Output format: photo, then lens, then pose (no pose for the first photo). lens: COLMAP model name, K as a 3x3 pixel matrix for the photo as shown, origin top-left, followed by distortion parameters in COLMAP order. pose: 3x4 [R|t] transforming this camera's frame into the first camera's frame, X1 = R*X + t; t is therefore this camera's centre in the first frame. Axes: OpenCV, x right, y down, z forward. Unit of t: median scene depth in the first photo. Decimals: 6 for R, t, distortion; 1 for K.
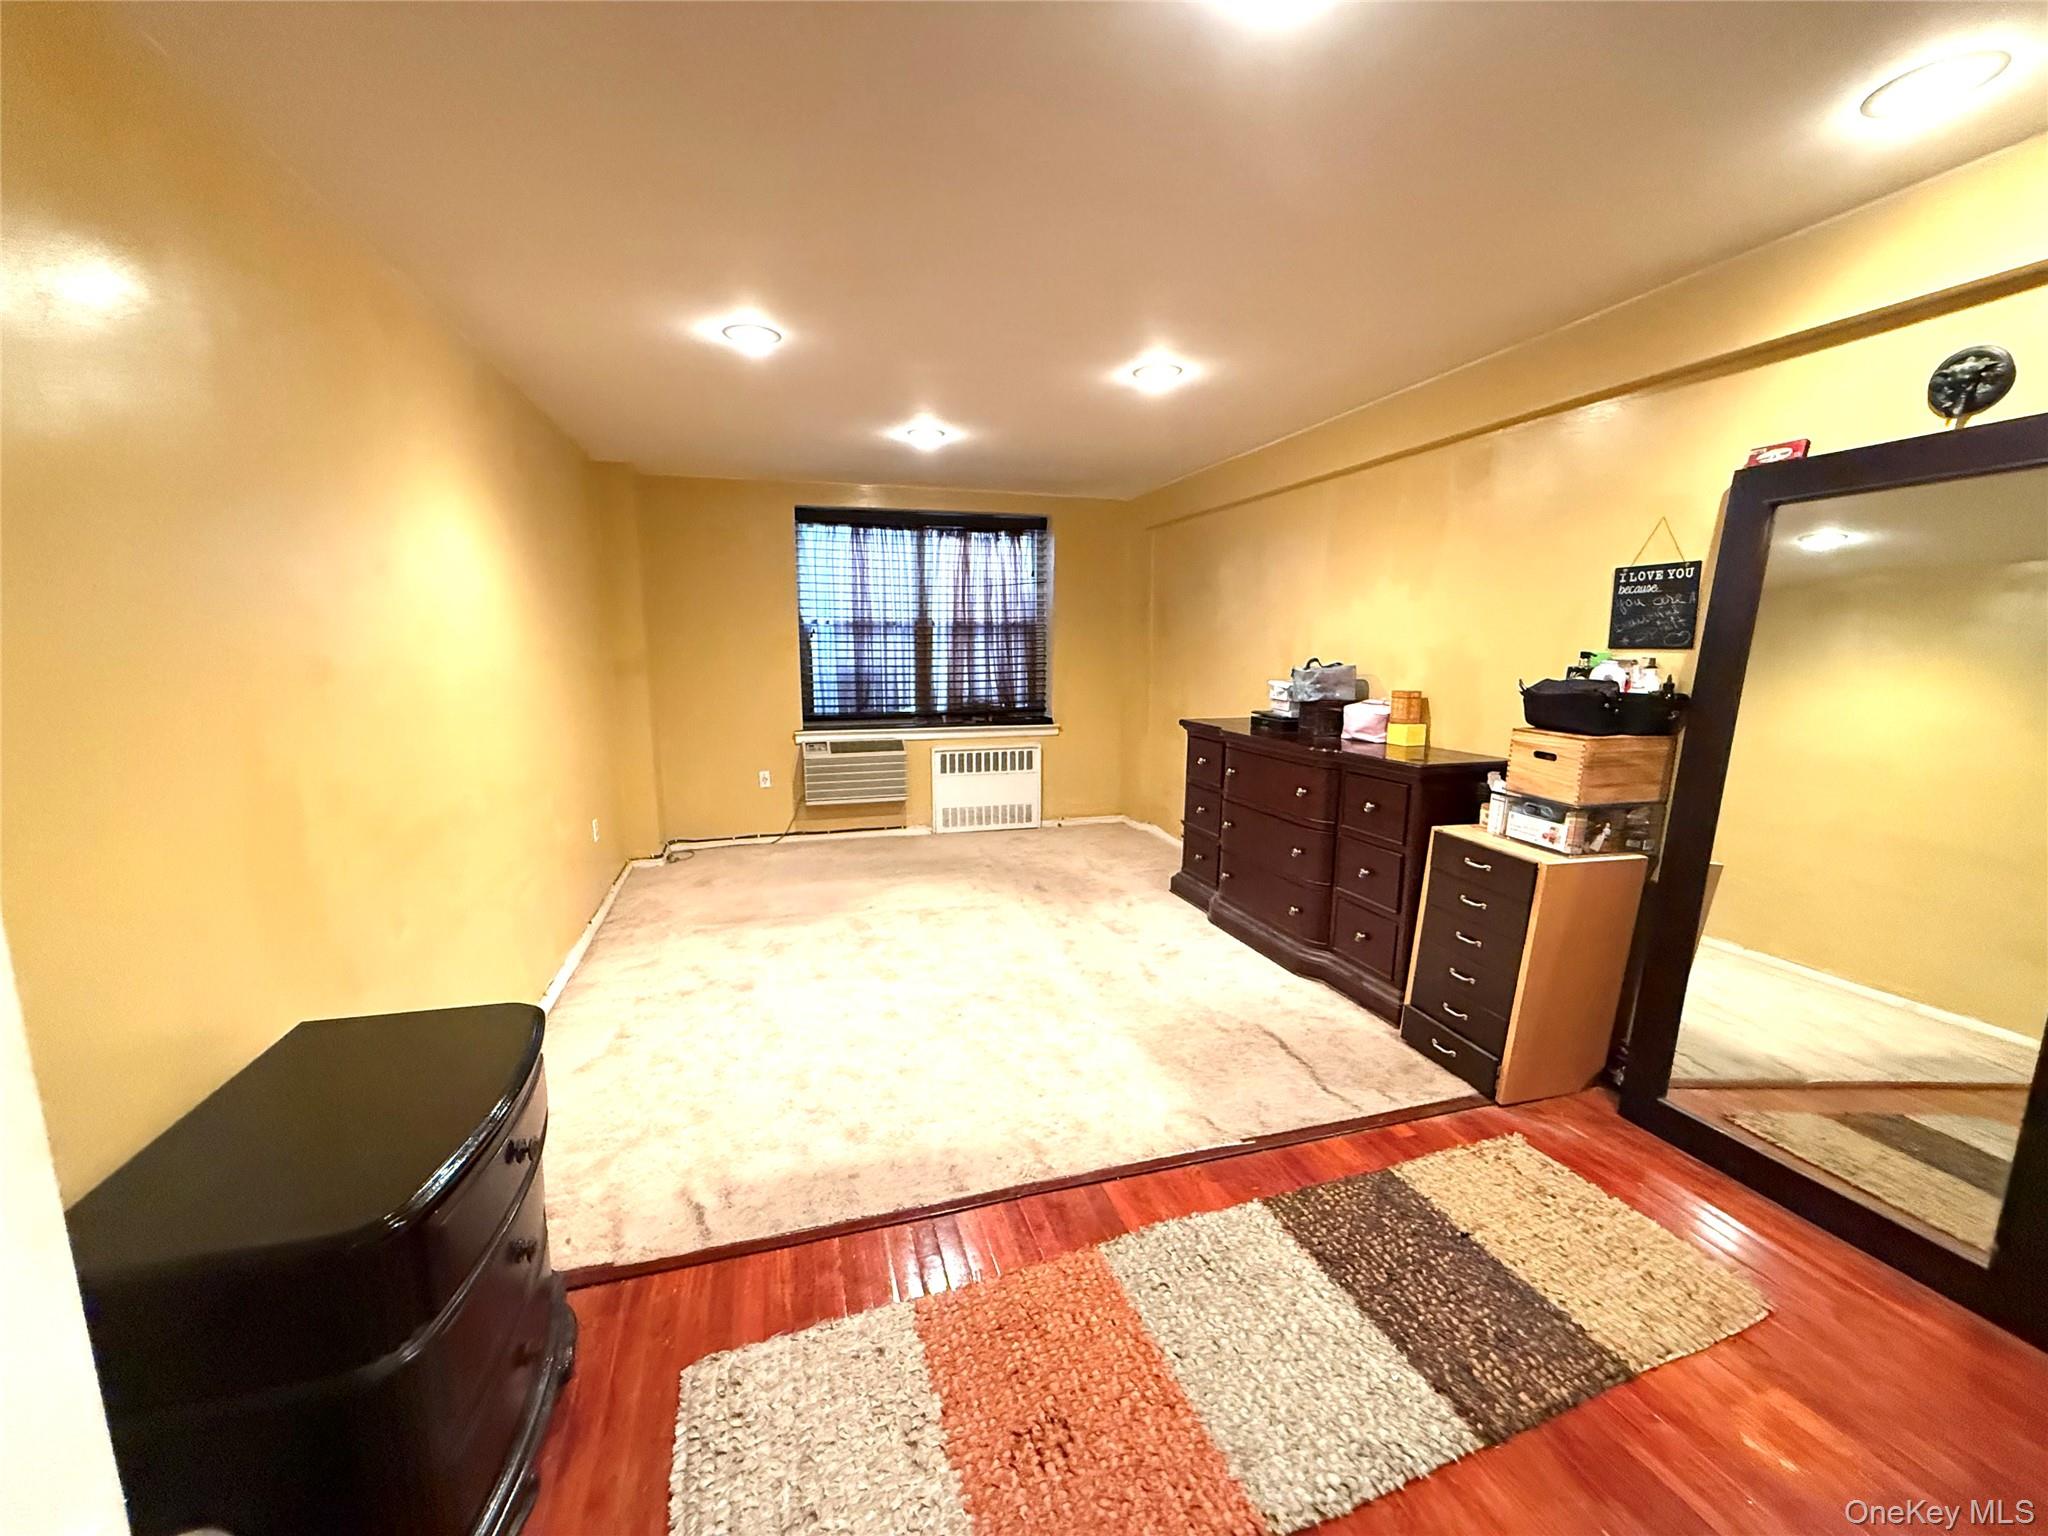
lens RADIAL K [[820.4, 0, 1012.1], [0, 820.4, 774.9], [0, 0, 1]] dist [0.000567, -0.000081]
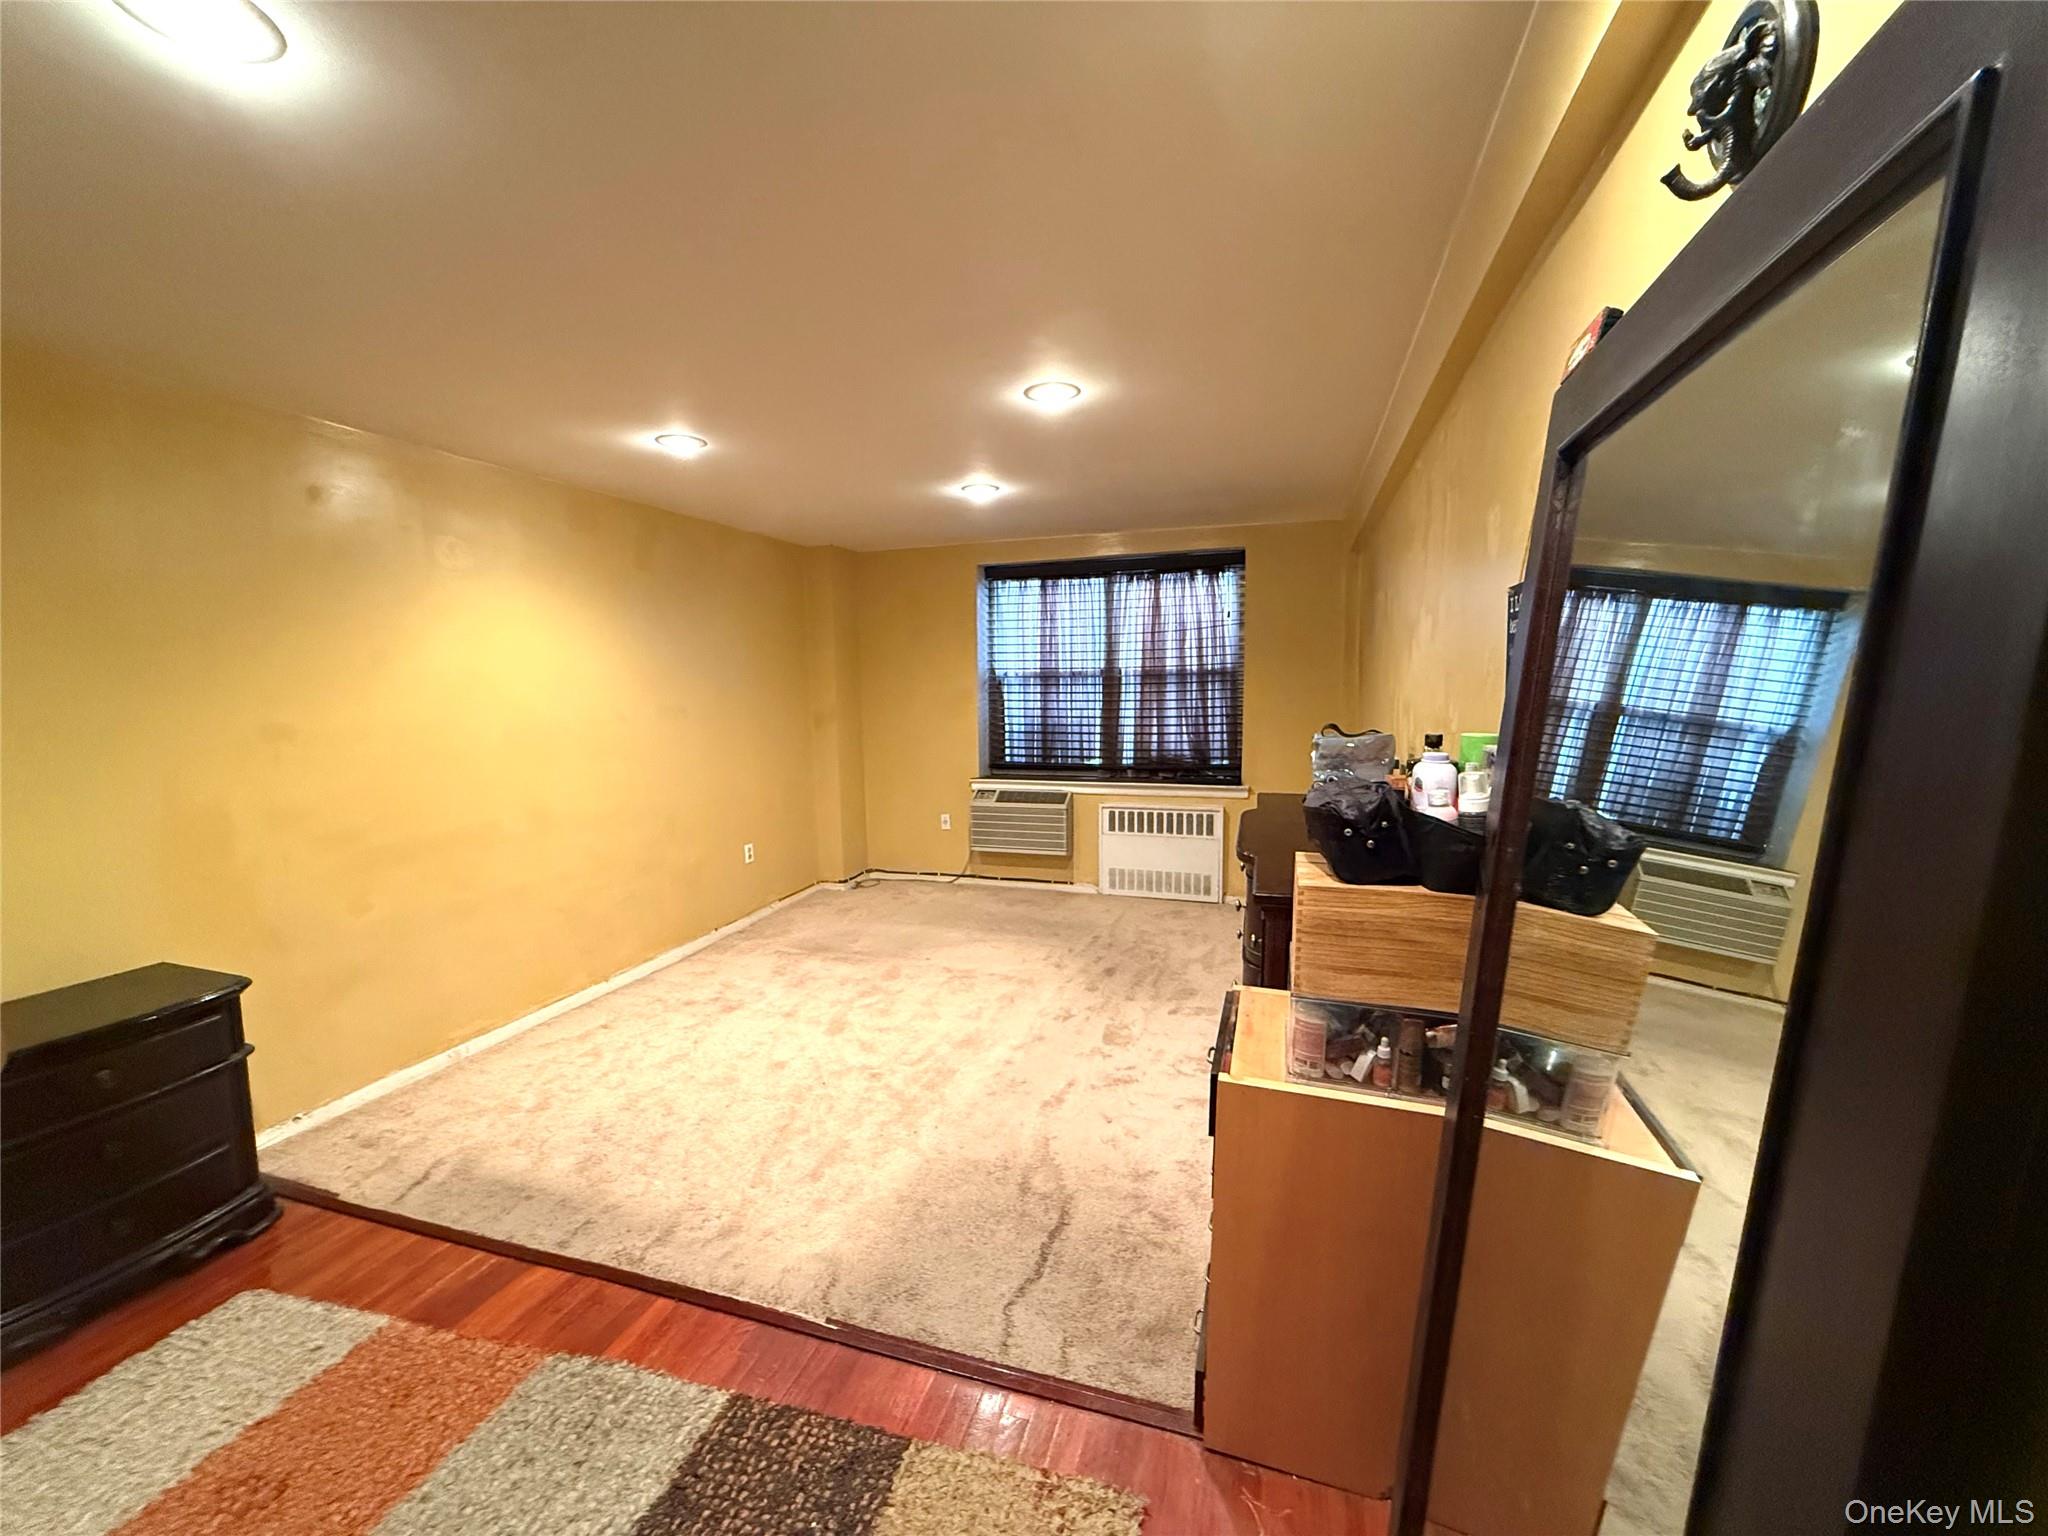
lens RADIAL K [[820.4, 0, 1022.4], [0, 820.4, 771.7], [0, 0, 1]] dist [0.000567, -0.000081]
pose [[0.824407, 0.050417, -0.563748, 0.358675], [-0.077051, 0.996749, -0.023537, -0.039839], [0.560728, 0.062841, 0.825612, 0.162273]]
